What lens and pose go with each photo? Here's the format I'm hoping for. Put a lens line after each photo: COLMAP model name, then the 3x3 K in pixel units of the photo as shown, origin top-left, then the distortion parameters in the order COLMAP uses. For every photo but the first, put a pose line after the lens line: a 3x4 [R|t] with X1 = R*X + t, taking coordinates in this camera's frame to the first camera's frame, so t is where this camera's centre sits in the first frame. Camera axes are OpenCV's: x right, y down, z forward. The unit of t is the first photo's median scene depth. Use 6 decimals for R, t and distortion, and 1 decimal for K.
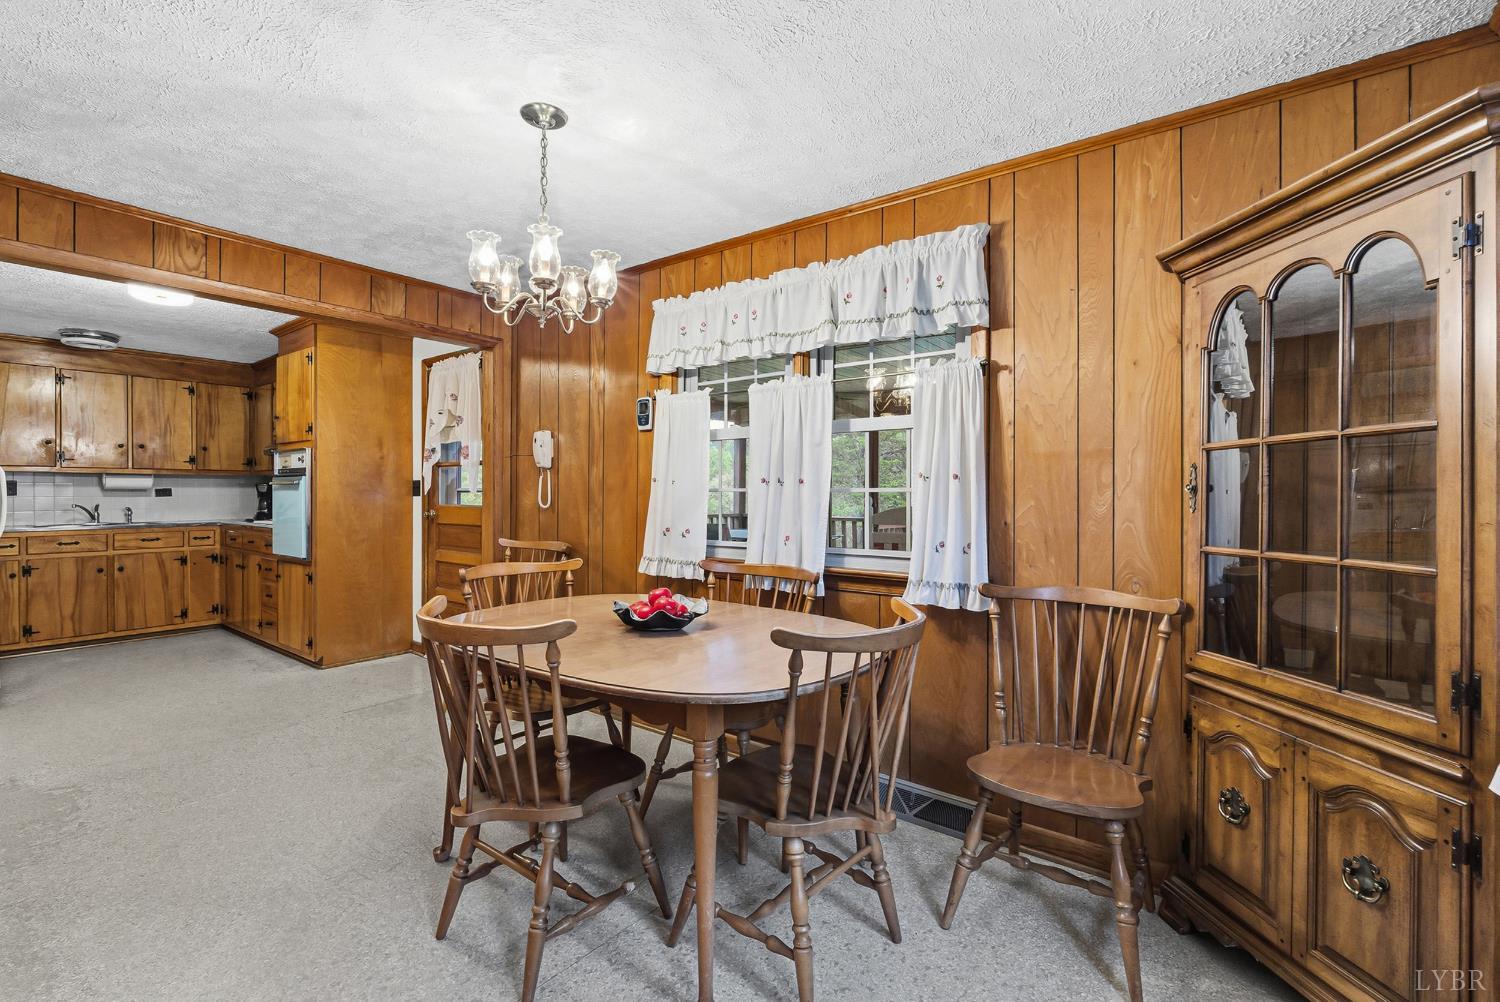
lens RADIAL K [[677.8, 0, 750.3], [0, 677.8, 494.4], [0, 0, 1]] dist [-0.004765, -0.000357]
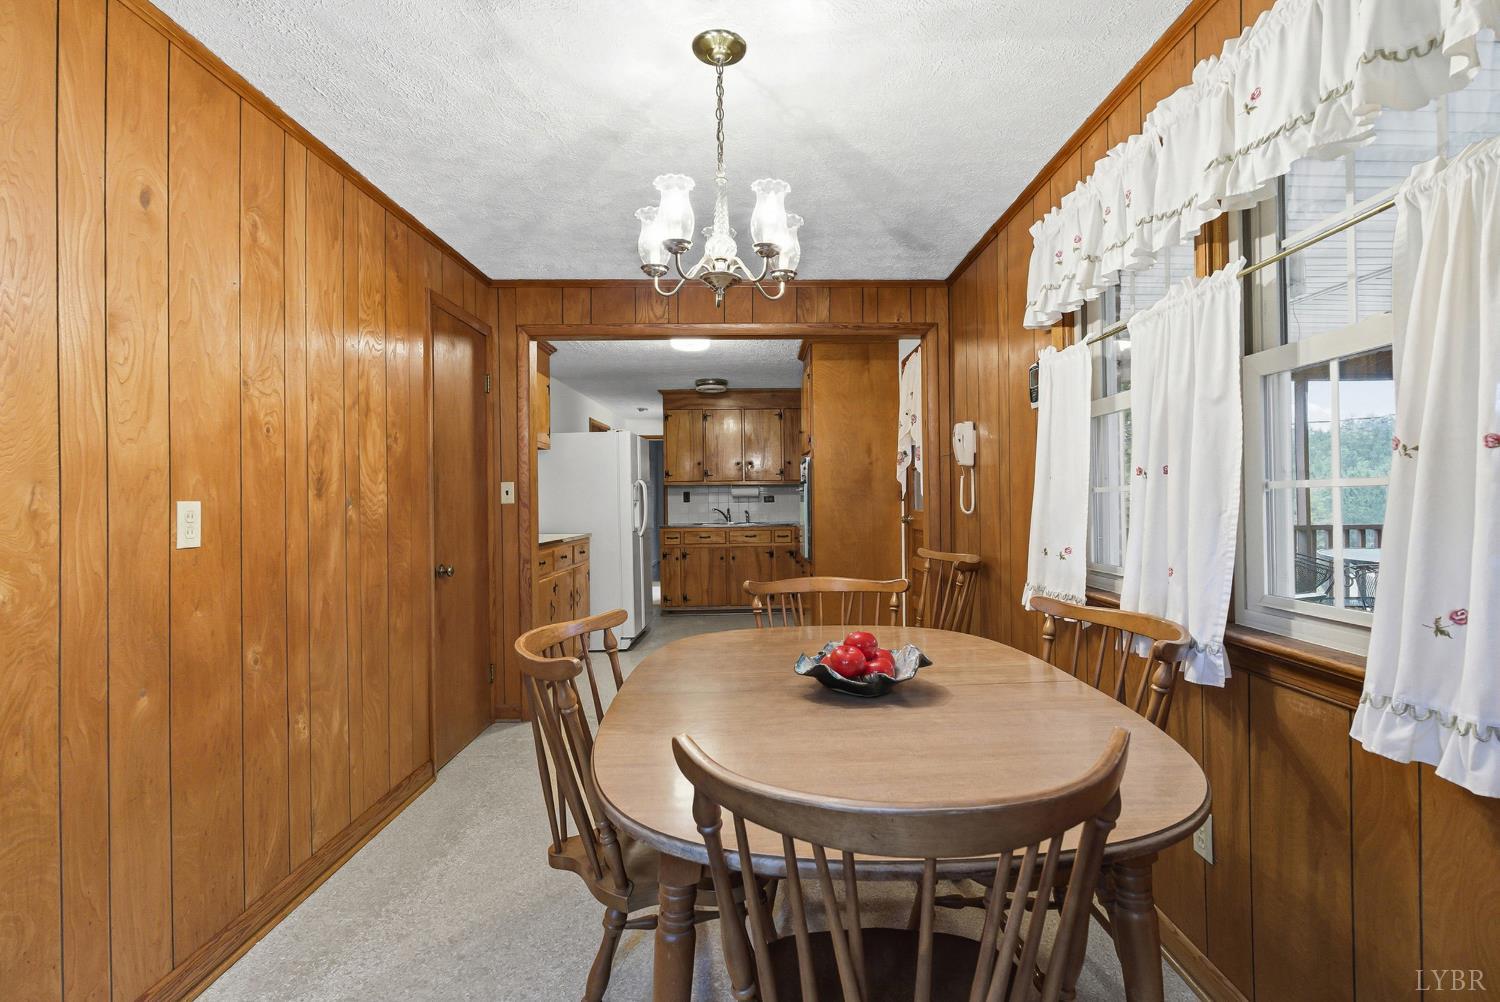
lens RADIAL K [[696.2, 0, 776.2], [0, 696.2, 497.6], [0, 0, 1]] dist [-0.001228, -0.000147]
pose [[0.638814, -0.010670, -0.769287, 0.168126], [0.010863, 0.999929, -0.004848, 0.000964], [0.769285, -0.005259, 0.638884, 0.216792]]
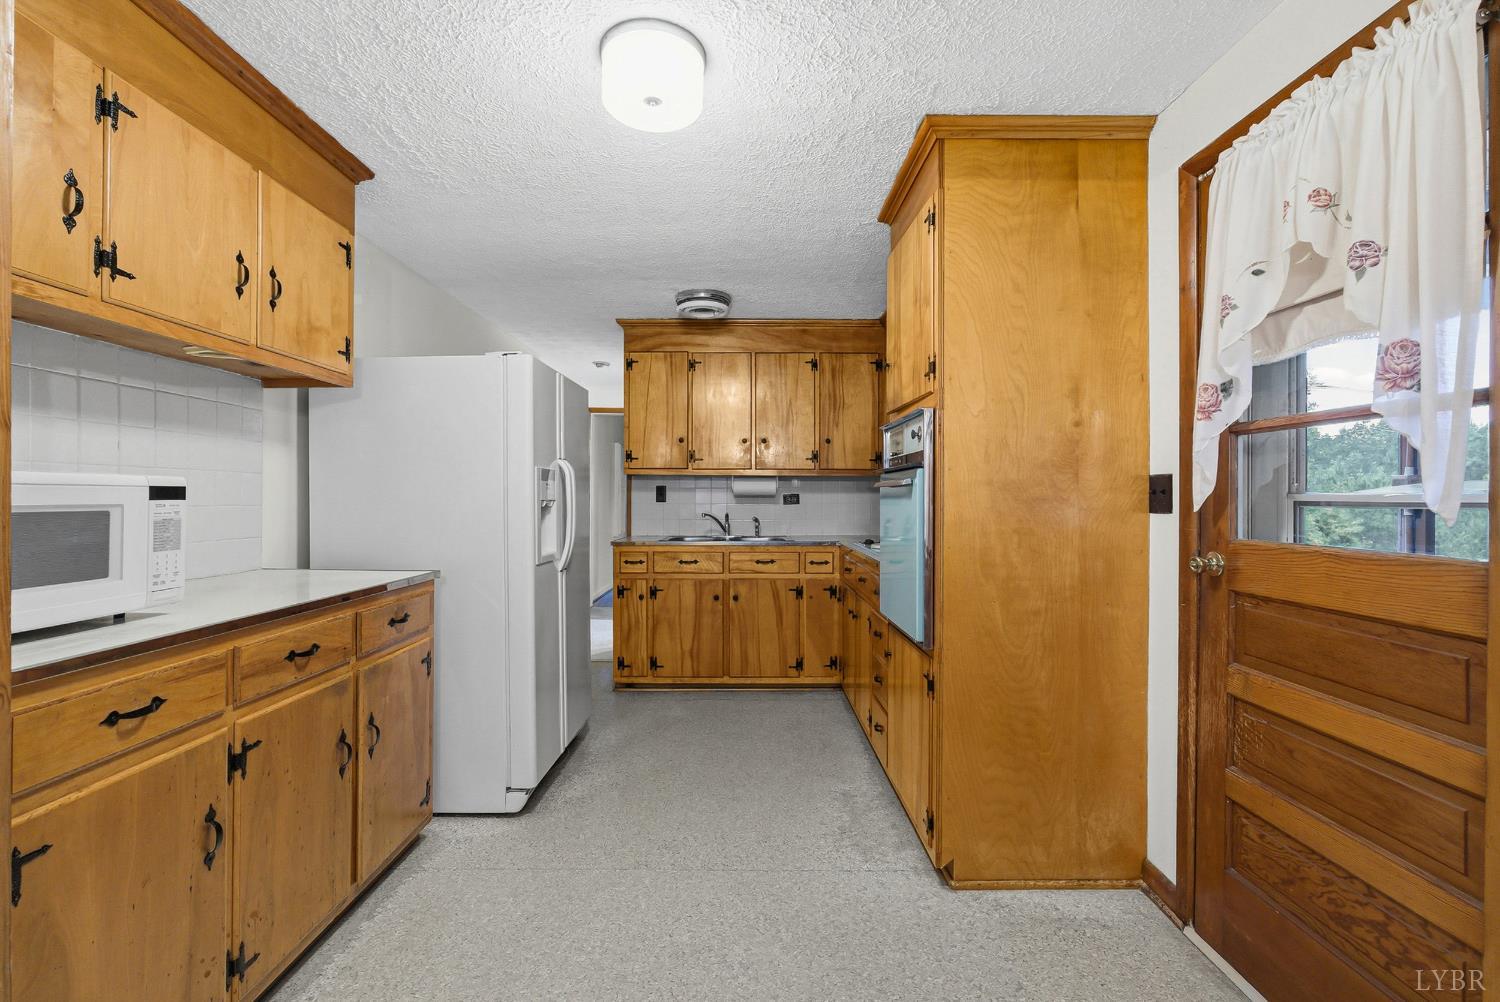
lens RADIAL K [[677.8, 0, 750.3], [0, 677.8, 494.4], [0, 0, 1]] dist [-0.004765, -0.000357]
pose [[0.625129, -0.000116, -0.780521, -0.332654], [-0.005626, 0.999973, -0.004655, -0.005597], [0.780501, 0.007301, 0.625112, 0.558338]]
